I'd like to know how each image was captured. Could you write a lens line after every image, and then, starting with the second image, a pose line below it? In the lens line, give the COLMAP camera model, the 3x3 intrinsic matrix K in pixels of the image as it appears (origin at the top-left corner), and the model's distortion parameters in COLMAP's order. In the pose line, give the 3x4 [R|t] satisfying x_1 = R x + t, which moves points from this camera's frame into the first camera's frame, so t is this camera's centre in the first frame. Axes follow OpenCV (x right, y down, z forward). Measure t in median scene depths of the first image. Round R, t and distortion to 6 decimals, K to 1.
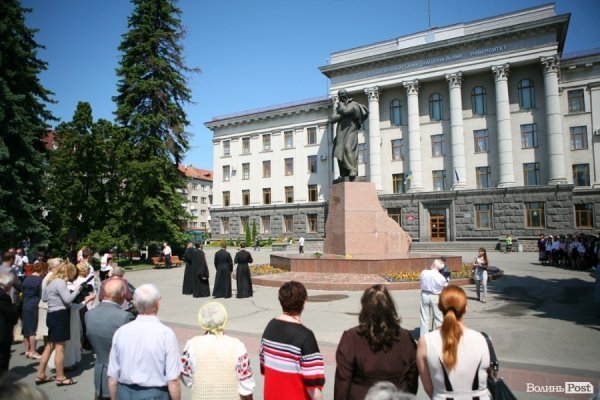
lens RADIAL K [[428.6, 0, 300.0], [0, 428.6, 200.0], [0, 0, 1]] dist [-0.058261, 0.000198]
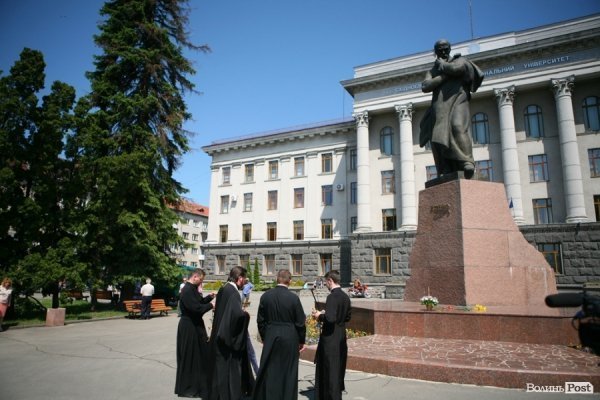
lens RADIAL K [[428.6, 0, 300.0], [0, 428.6, 200.0], [0, 0, 1]] dist [-0.058261, 0.000198]
pose [[0.999268, 0.031708, 0.021412, -0.056477], [-0.029237, 0.993804, -0.107231, 0.025269], [-0.024680, 0.106526, 0.994004, 0.193567]]
